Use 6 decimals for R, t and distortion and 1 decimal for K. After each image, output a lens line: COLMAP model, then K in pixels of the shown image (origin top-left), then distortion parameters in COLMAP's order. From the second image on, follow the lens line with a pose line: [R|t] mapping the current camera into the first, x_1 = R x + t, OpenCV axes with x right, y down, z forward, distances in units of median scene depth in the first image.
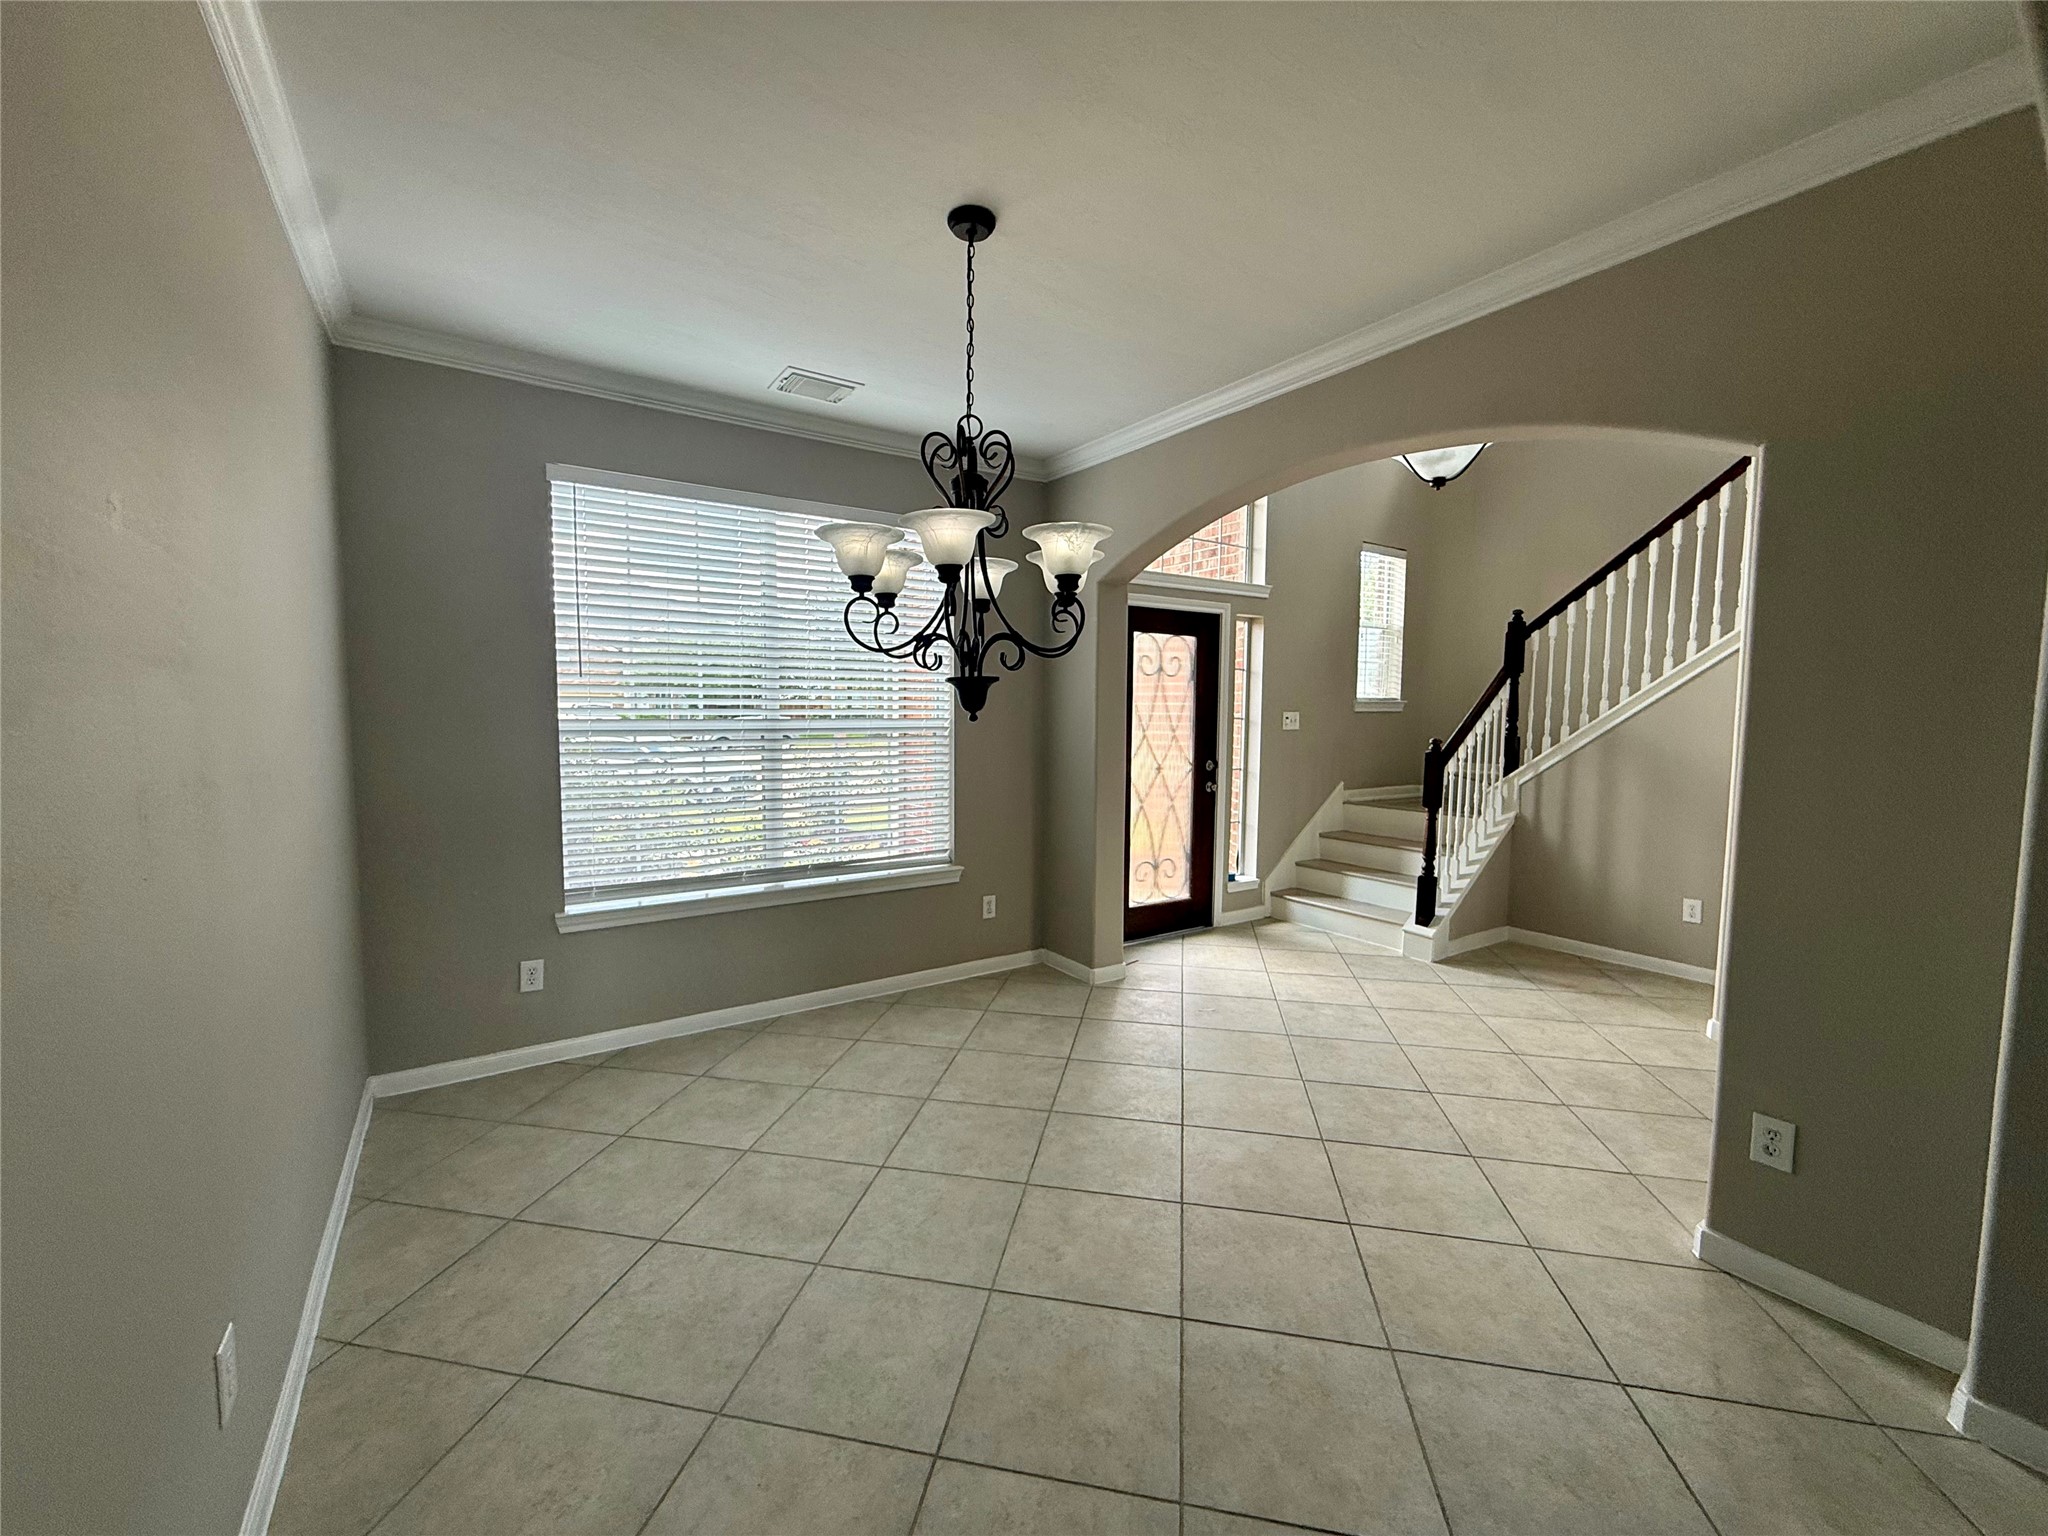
lens RADIAL K [[817.9, 0, 1016.4], [0, 817.9, 765.2], [0, 0, 1]] dist [-0.001236, 0.000097]
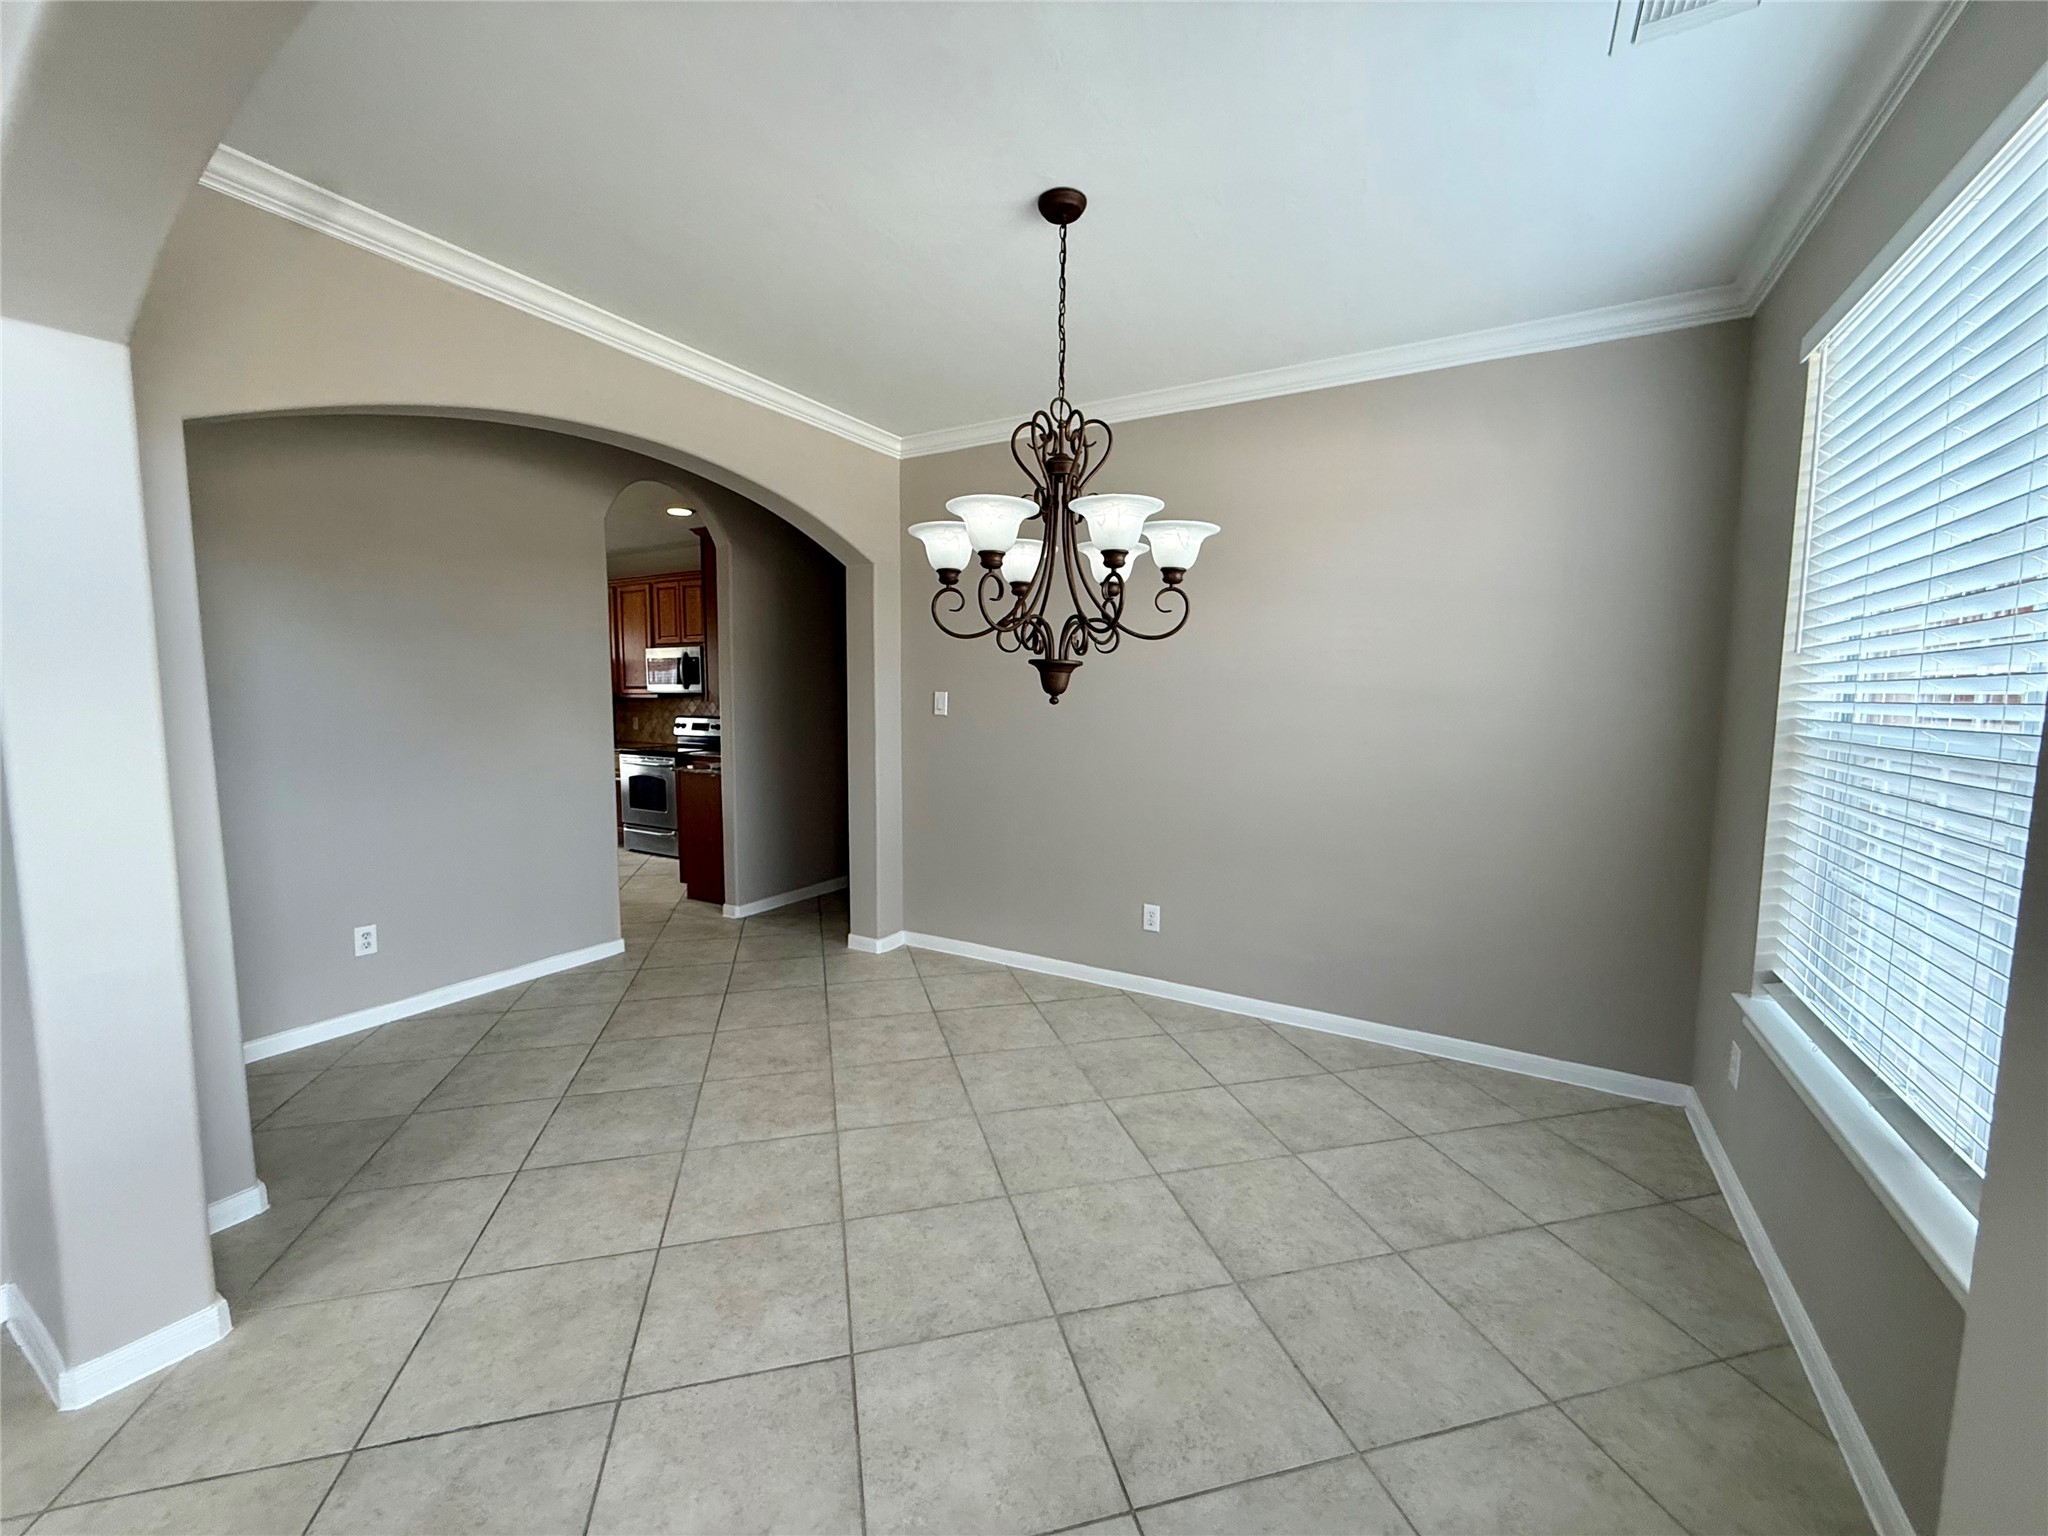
lens RADIAL K [[817.9, 0, 1016.4], [0, 817.9, 765.2], [0, 0, 1]] dist [-0.001236, 0.000097]
pose [[-0.899942, 0.025448, -0.435266, 0.277219], [-0.044598, 0.987686, 0.149955, -0.082978], [0.433723, 0.154363, -0.887726, 1.218165]]
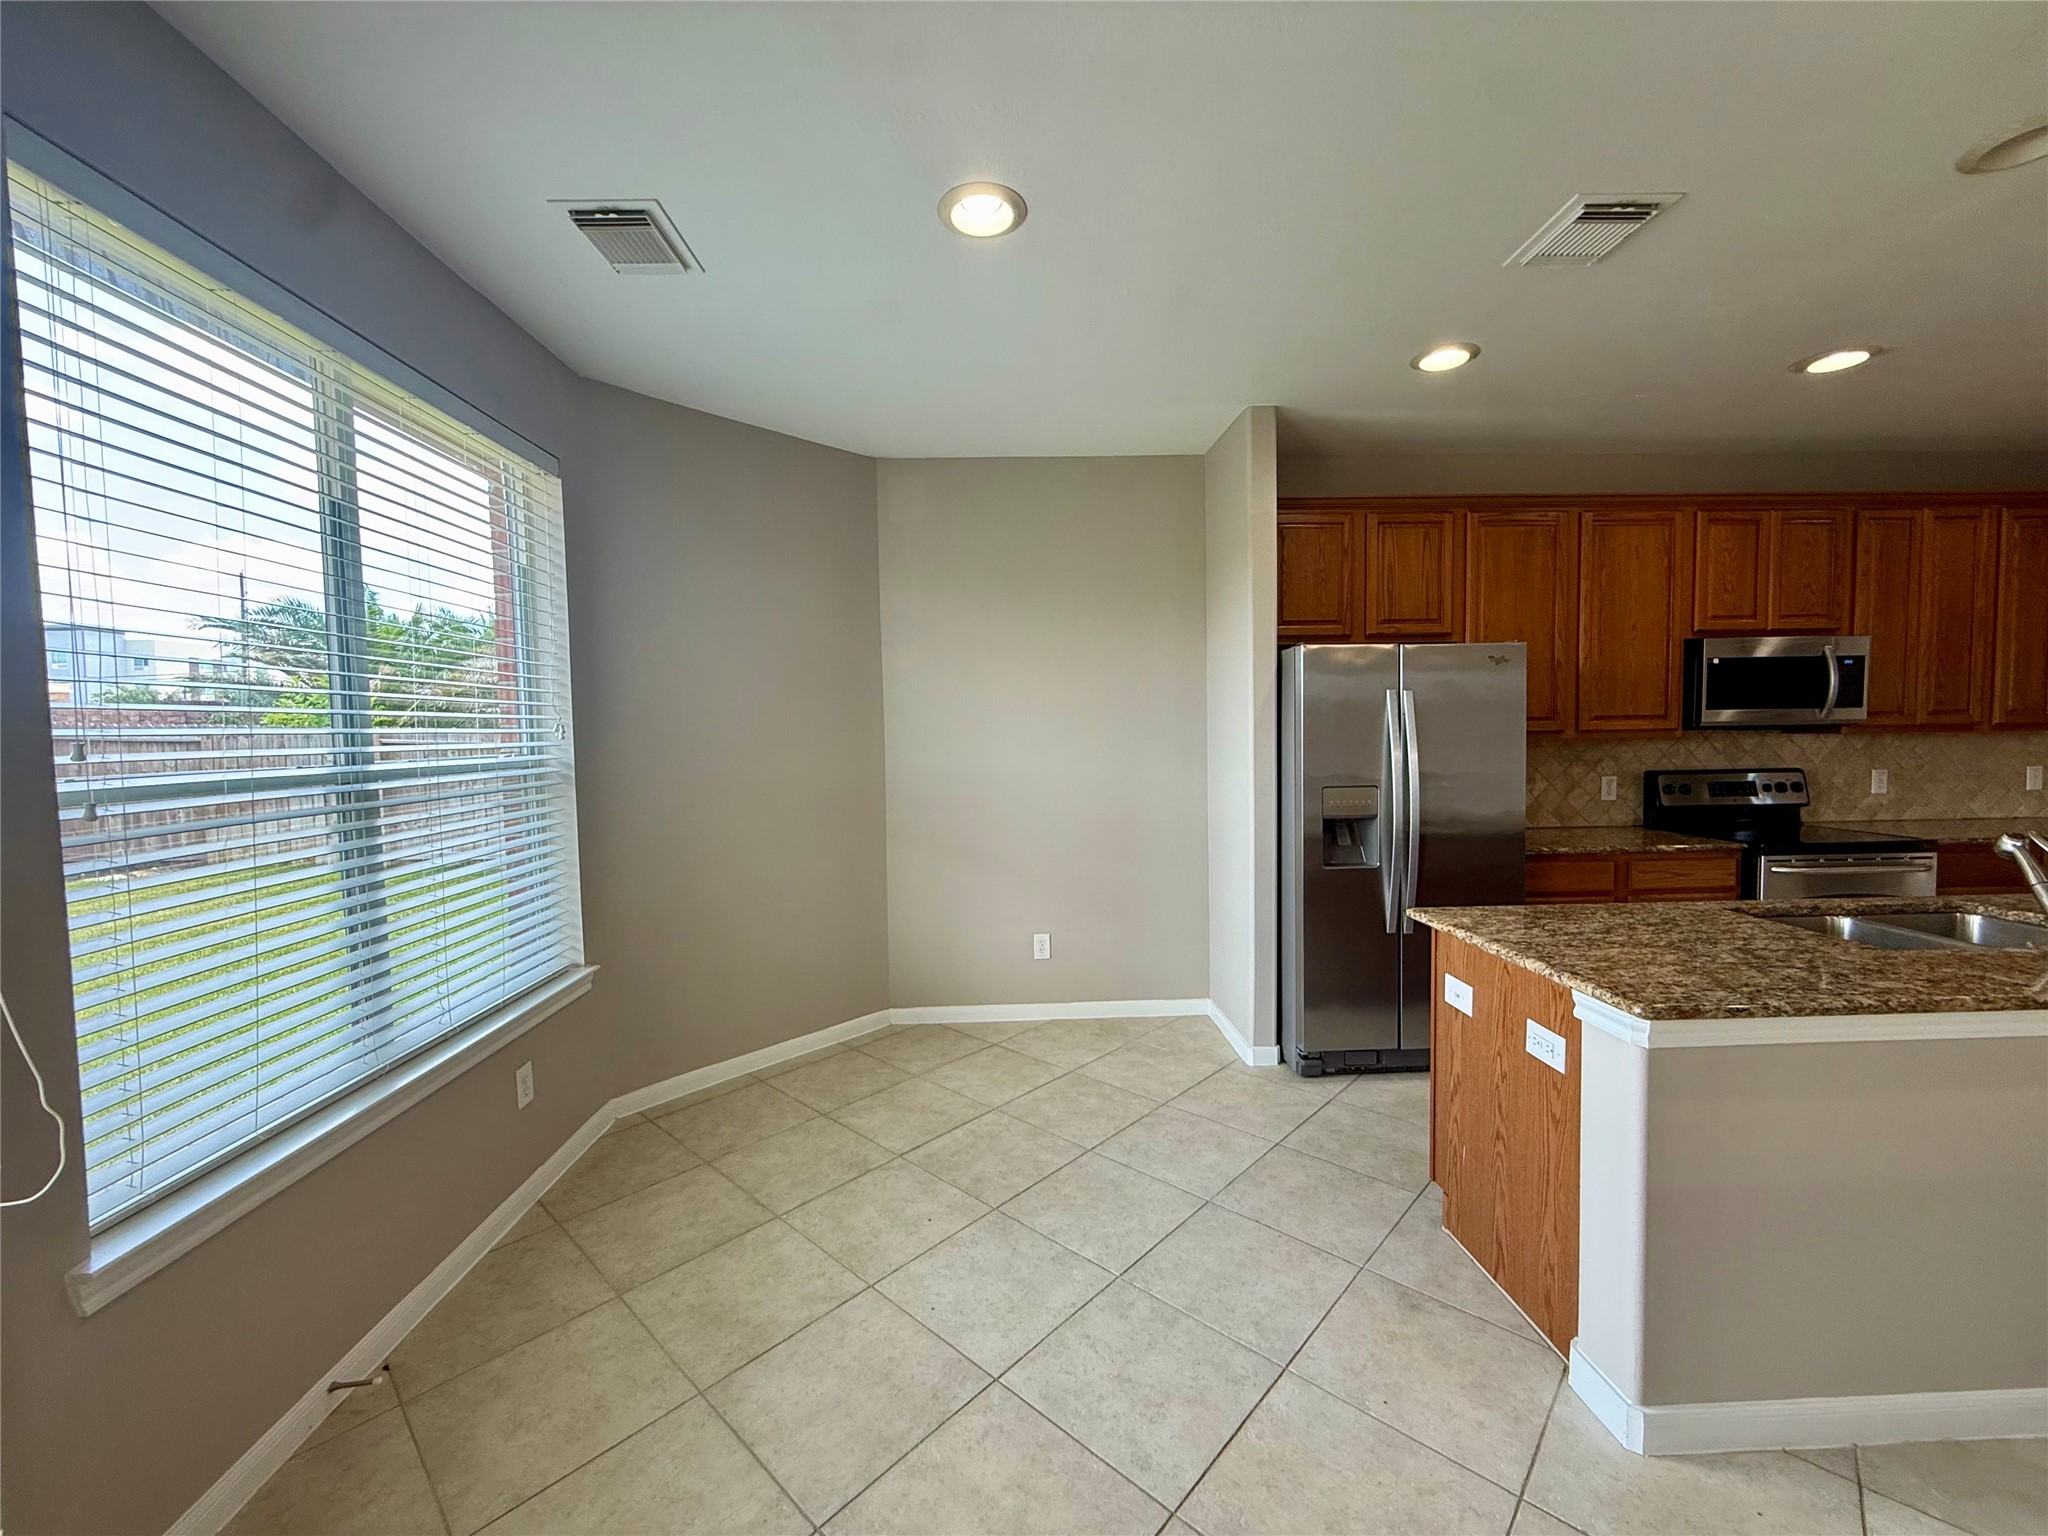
lens RADIAL K [[820.4, 0, 1017.4], [0, 820.4, 766.5], [0, 0, 1]] dist [-0.000042, -0.000012]
pose [[-0.528733, 0.038139, -0.847931, 1.556825], [-0.050289, 0.995827, 0.076149, 0.103504], [0.847297, 0.082904, -0.524609, -1.256227]]
